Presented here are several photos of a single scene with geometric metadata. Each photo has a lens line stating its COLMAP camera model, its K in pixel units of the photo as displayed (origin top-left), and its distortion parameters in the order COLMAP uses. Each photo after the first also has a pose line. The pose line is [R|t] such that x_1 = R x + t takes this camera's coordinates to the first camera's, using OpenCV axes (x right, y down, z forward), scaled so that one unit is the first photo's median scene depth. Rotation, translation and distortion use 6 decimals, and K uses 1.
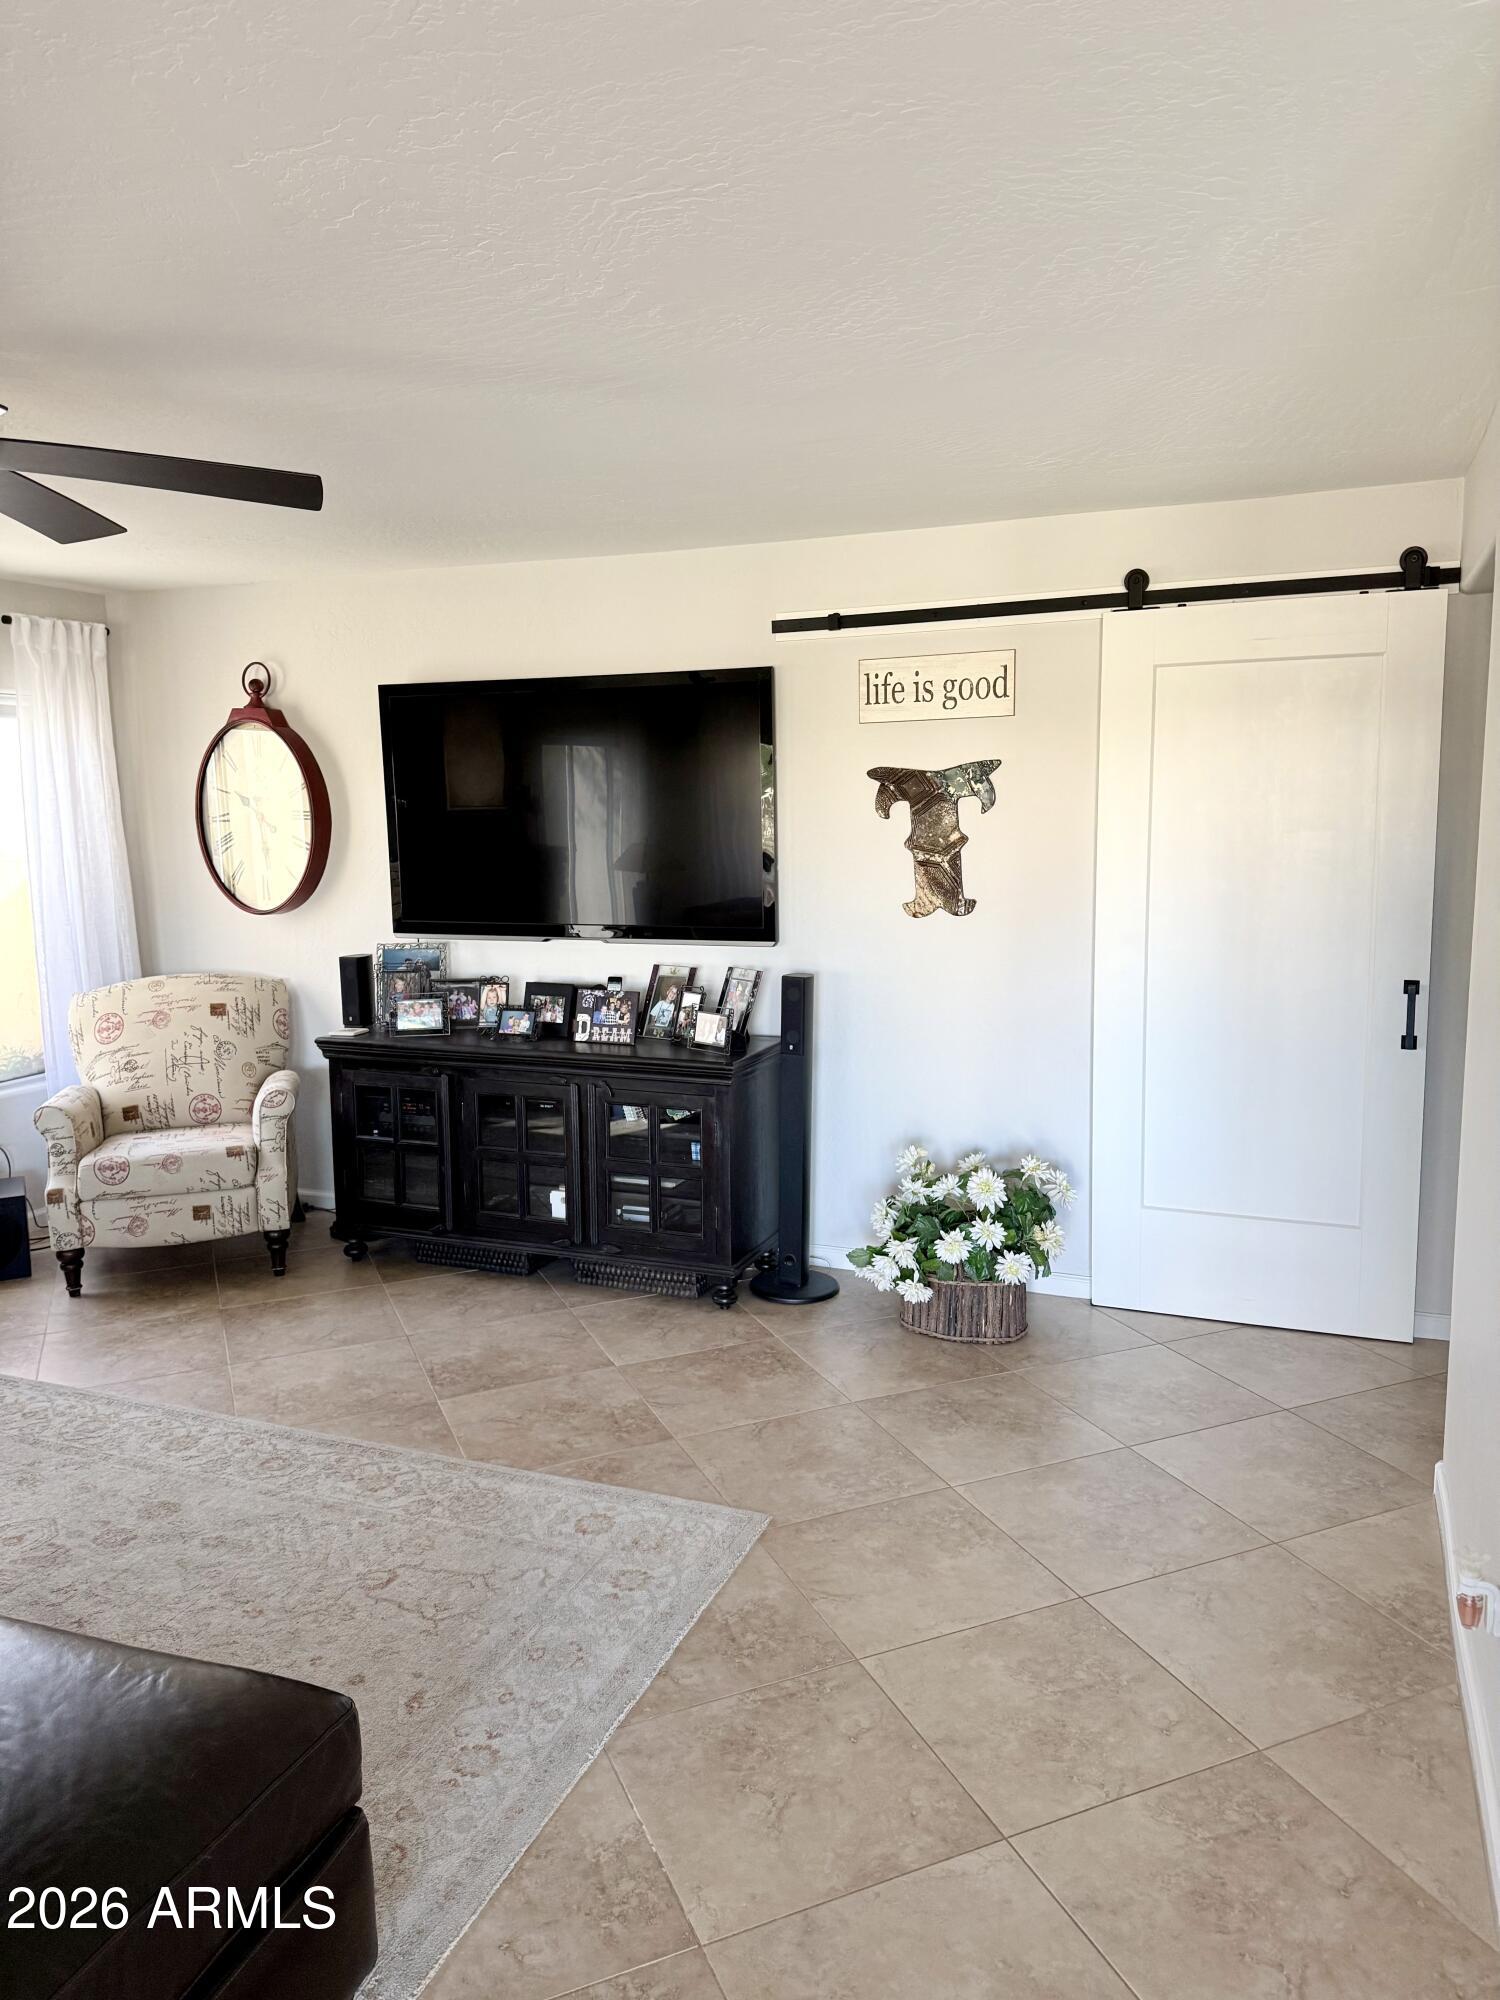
lens RADIAL K [[1404.6, 0, 758.4], [0, 1404.6, 1008.2], [0, 0, 1]] dist [-0.008711, -0.002276]
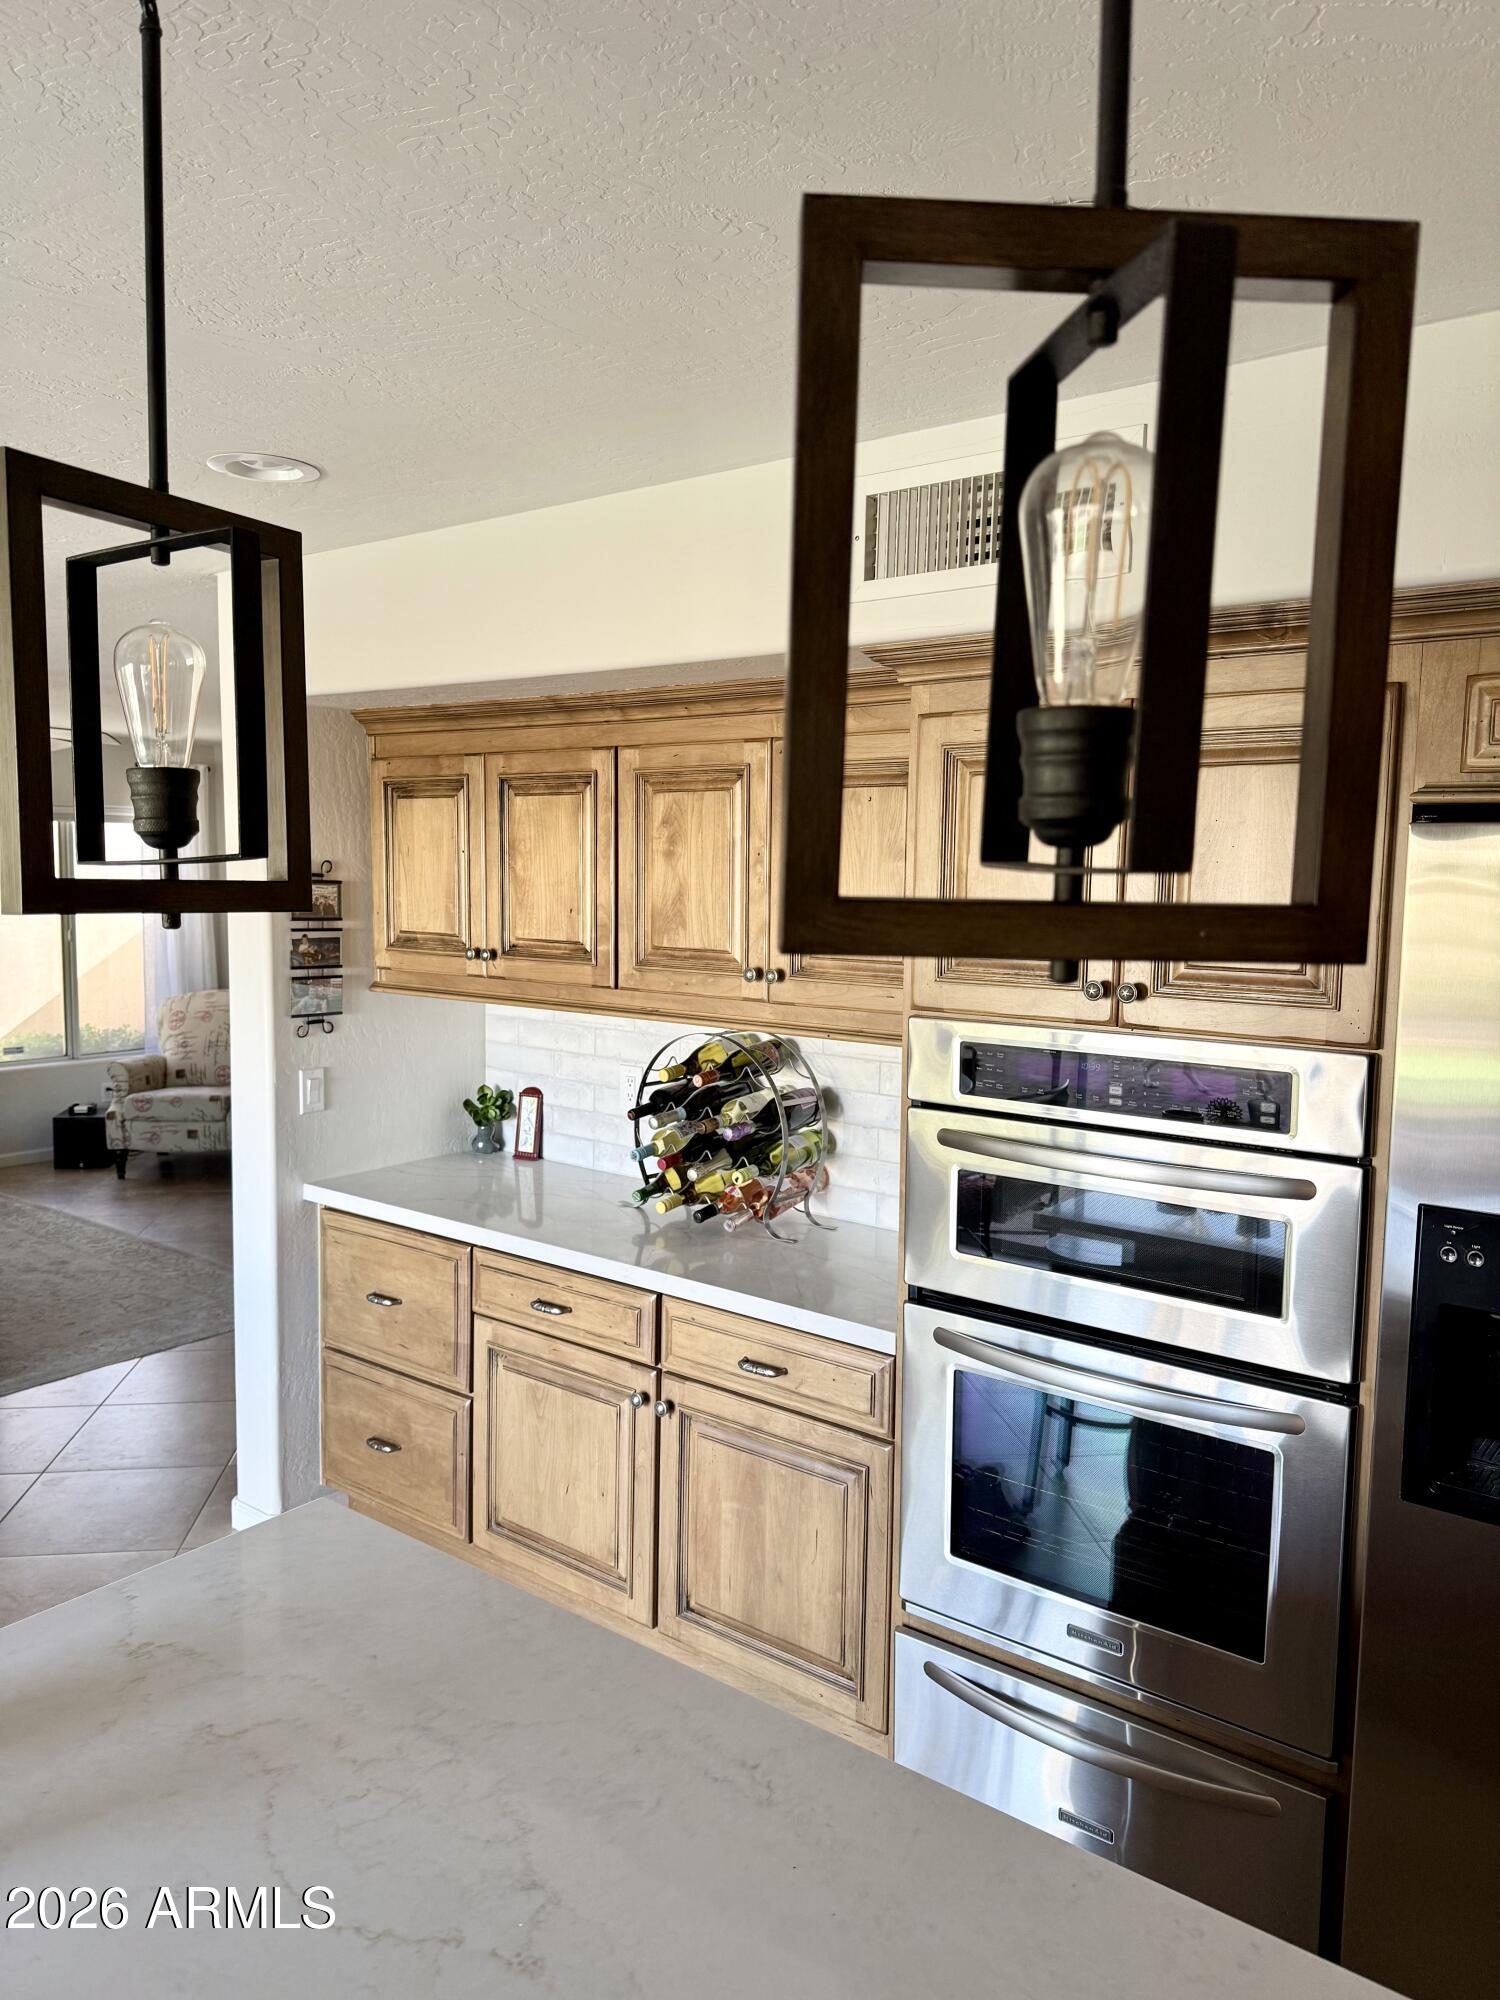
lens RADIAL K [[1404.6, 0, 758.4], [0, 1404.6, 1008.2], [0, 0, 1]] dist [-0.008711, -0.002276]
pose [[0.964120, 0.059415, -0.258732, 0.651792], [-0.071588, 0.996715, -0.037874, 0.015536], [0.255631, 0.055037, 0.965206, -0.408738]]
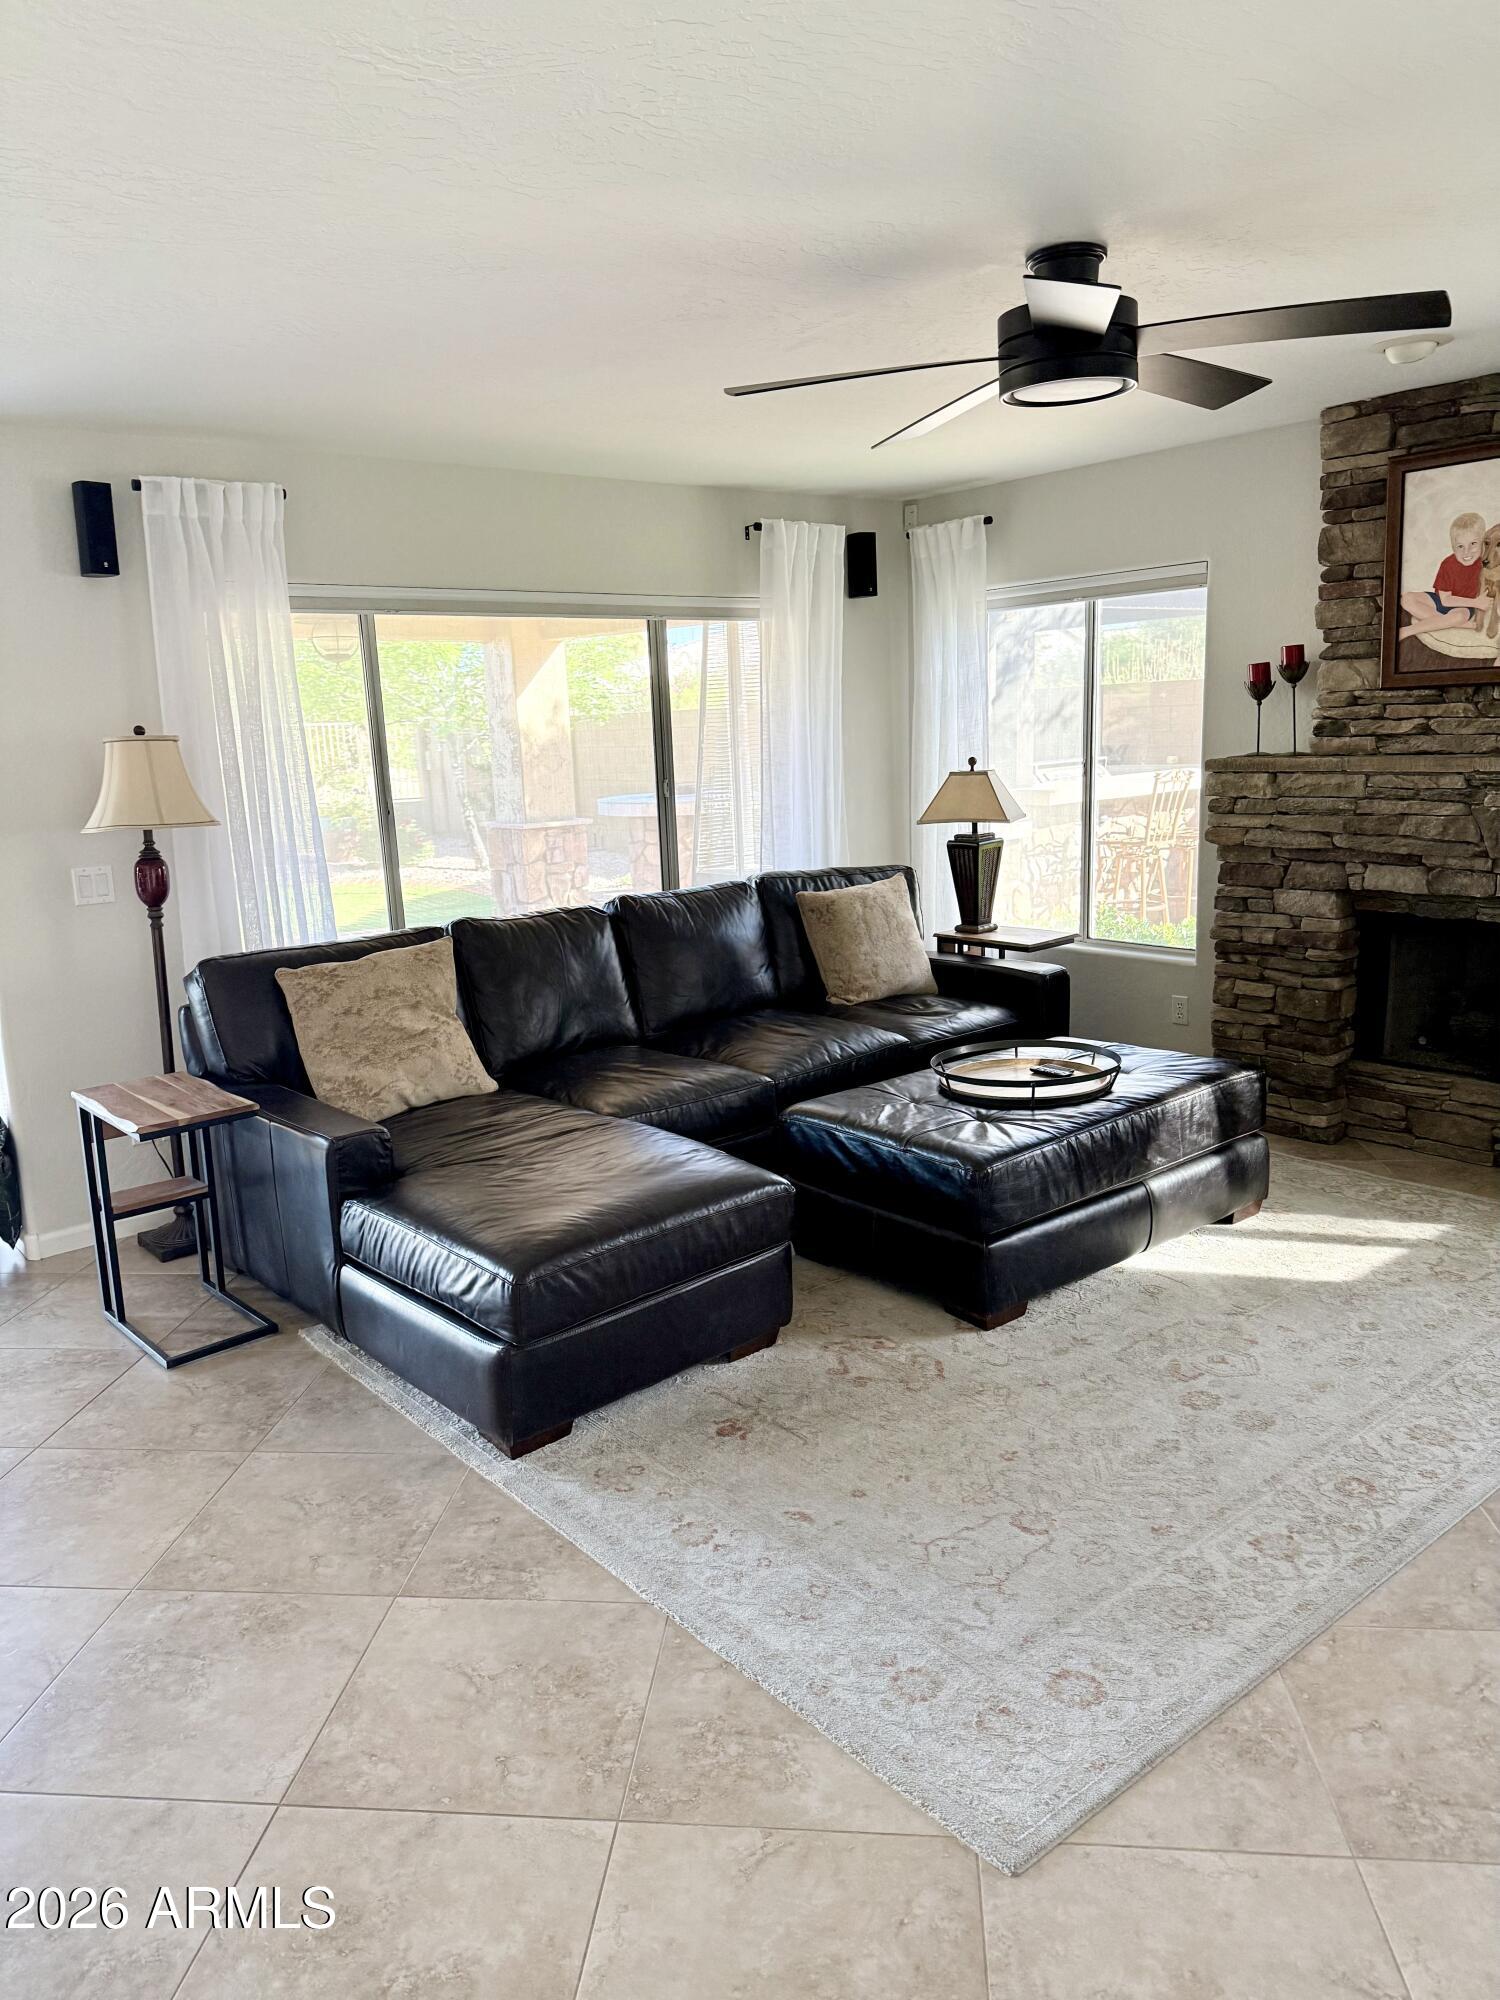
lens RADIAL K [[1404.6, 0, 758.4], [0, 1404.6, 1008.2], [0, 0, 1]] dist [-0.008711, -0.002276]
pose [[-0.473492, 0.217741, -0.853460, 0.331168], [-0.089392, 0.952080, 0.292495, -0.106312], [0.876250, 0.214787, -0.431338, 0.730434]]
